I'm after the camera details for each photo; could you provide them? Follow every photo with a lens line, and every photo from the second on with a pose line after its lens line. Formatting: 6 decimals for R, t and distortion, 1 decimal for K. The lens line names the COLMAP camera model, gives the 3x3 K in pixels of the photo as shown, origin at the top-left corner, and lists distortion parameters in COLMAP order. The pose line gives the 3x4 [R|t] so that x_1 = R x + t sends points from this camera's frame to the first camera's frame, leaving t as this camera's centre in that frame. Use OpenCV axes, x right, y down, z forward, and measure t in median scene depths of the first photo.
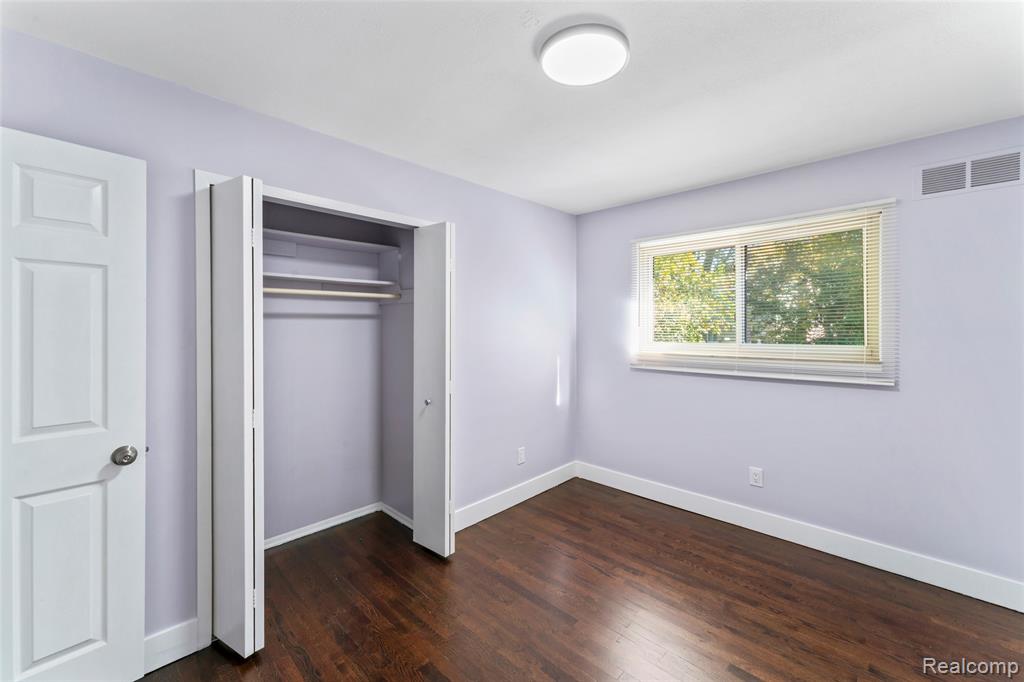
lens RADIAL K [[411.7, 0, 511.9], [0, 411.7, 325.2], [0, 0, 1]] dist [-0.001076, -0.000209]
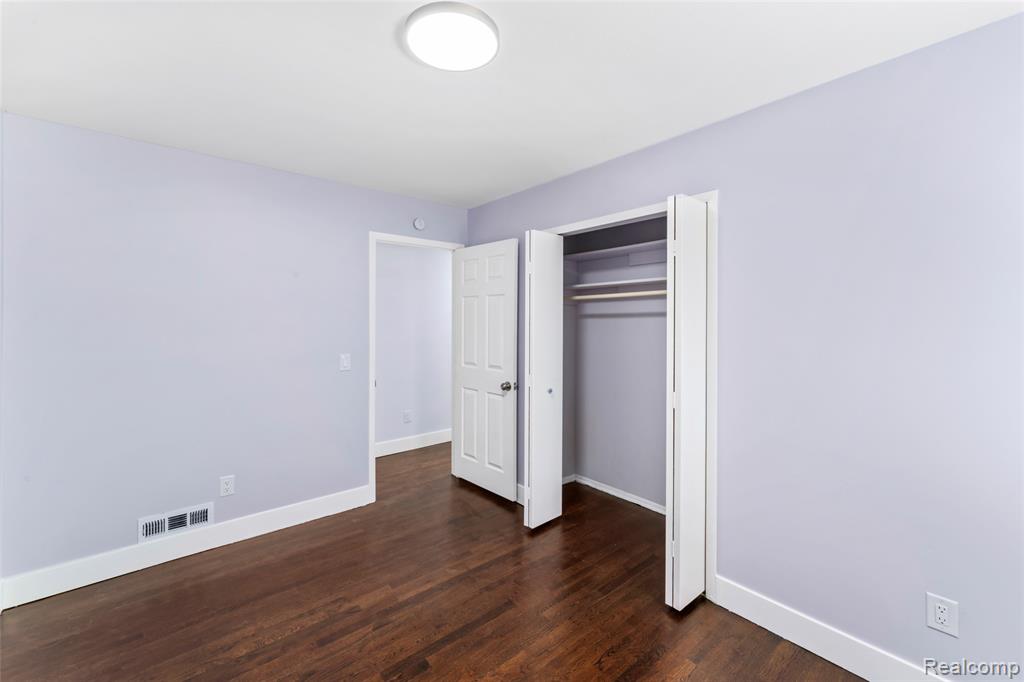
lens RADIAL K [[411.7, 0, 511.9], [0, 411.7, 325.2], [0, 0, 1]] dist [-0.001076, -0.000209]
pose [[-0.093550, 0.011536, -0.995548, 2.585824], [-0.004169, 0.999920, 0.011978, -0.024147], [0.995606, 0.005271, -0.093494, 2.880528]]
